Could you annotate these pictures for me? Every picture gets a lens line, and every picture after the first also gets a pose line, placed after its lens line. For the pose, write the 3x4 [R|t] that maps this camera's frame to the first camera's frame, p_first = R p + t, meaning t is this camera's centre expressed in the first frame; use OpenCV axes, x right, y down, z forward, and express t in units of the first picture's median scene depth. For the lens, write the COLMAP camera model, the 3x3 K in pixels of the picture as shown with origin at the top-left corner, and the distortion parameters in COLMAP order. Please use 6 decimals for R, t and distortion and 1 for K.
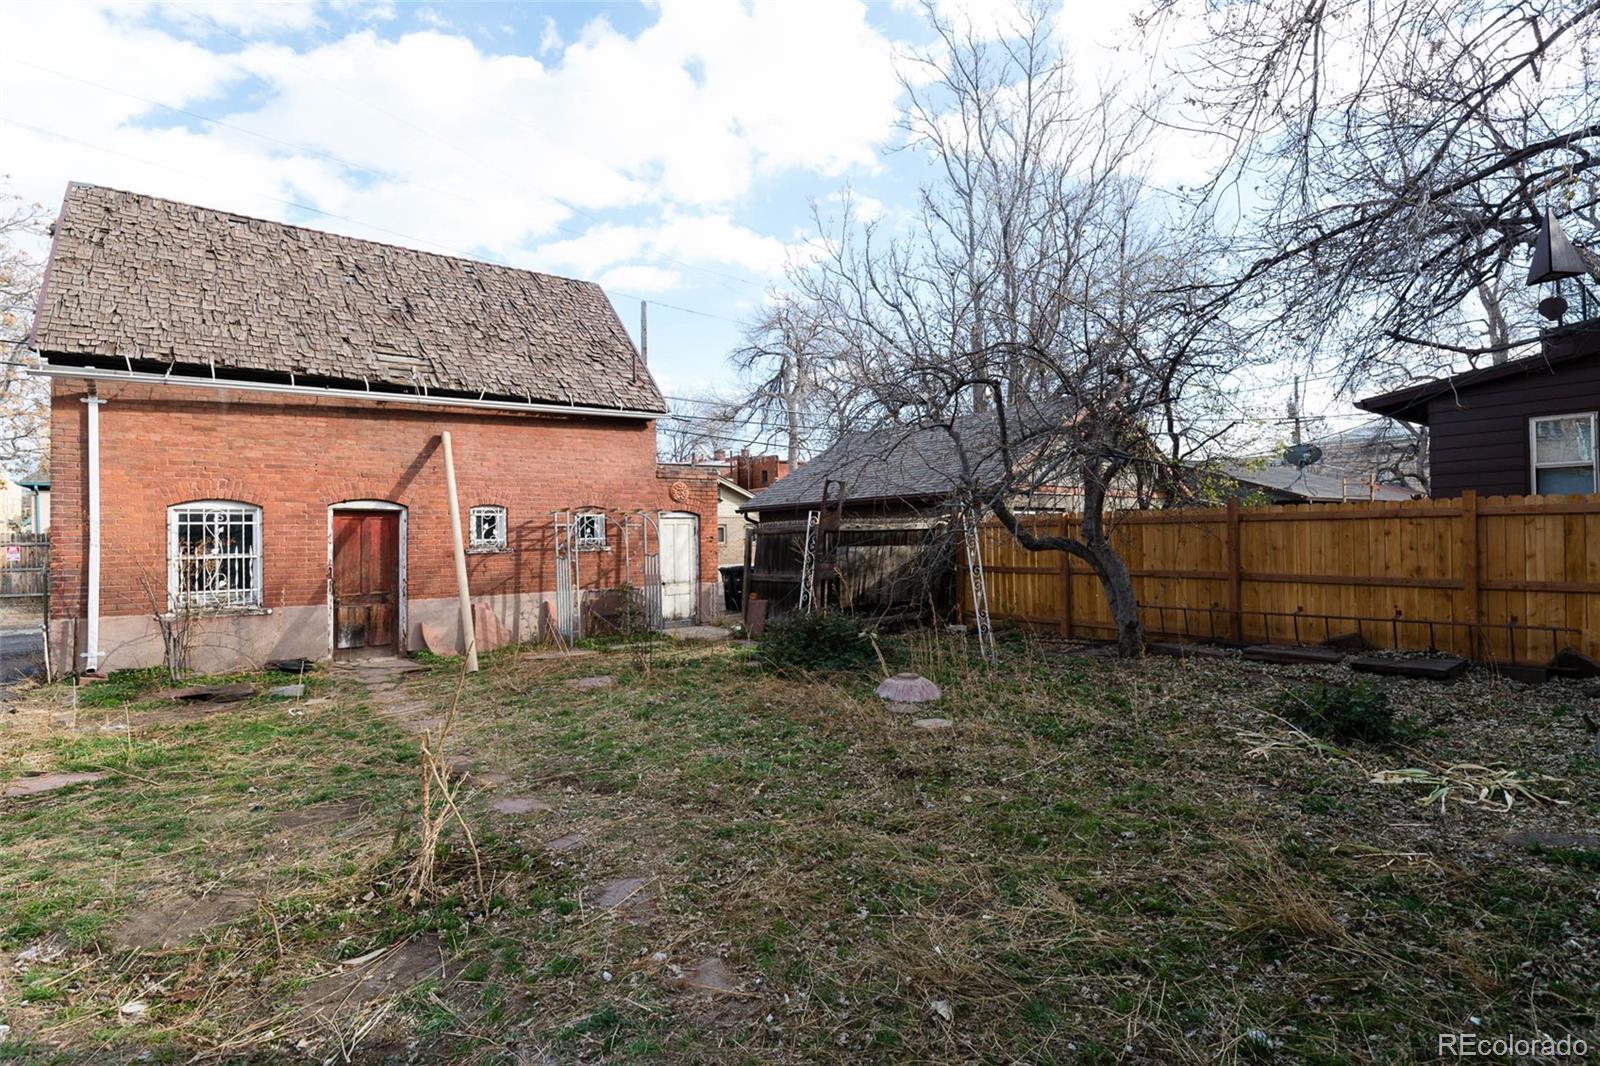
lens RADIAL K [[787.4, 0, 800.0], [0, 787.4, 533.0], [0, 0, 1]] dist [0.033867, -0.029848]
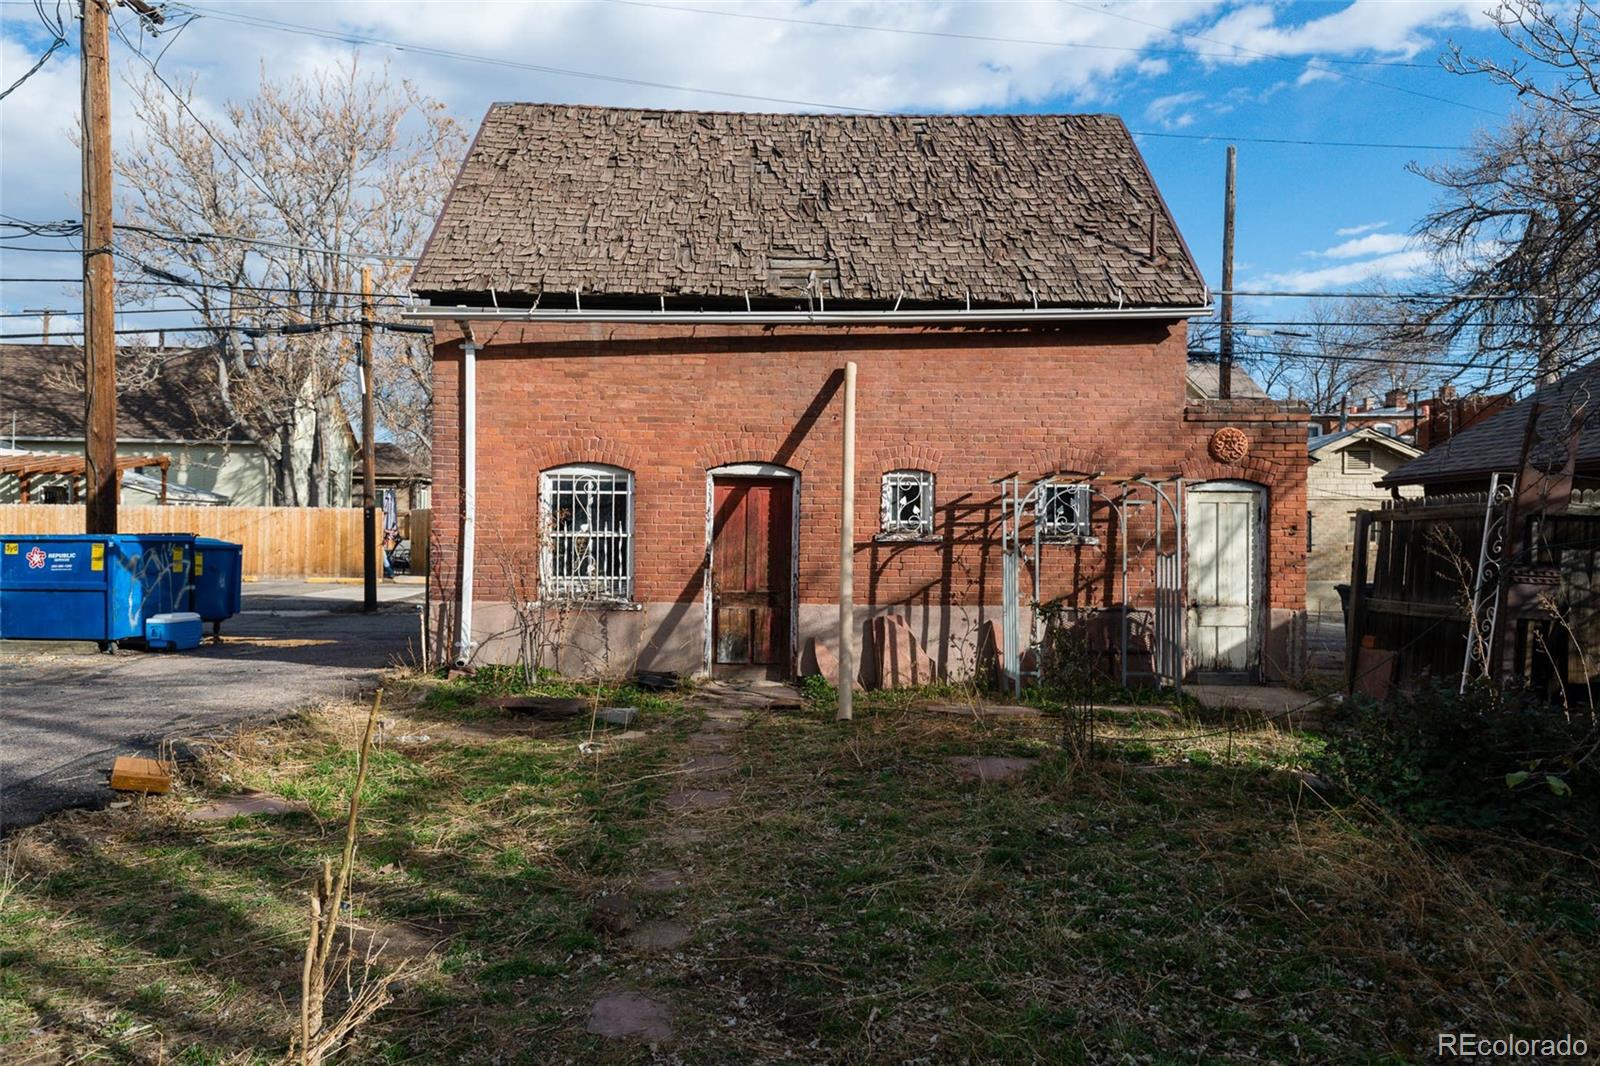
lens RADIAL K [[1064.2, 0, 799.0], [0, 1064.2, 527.9], [0, 0, 1]] dist [0.082211, -0.070050]
pose [[0.806788, 0.021549, -0.590448, 0.064545], [-0.022004, 0.999737, 0.006421, 0.010308], [0.590432, 0.007812, 0.807050, 0.232304]]
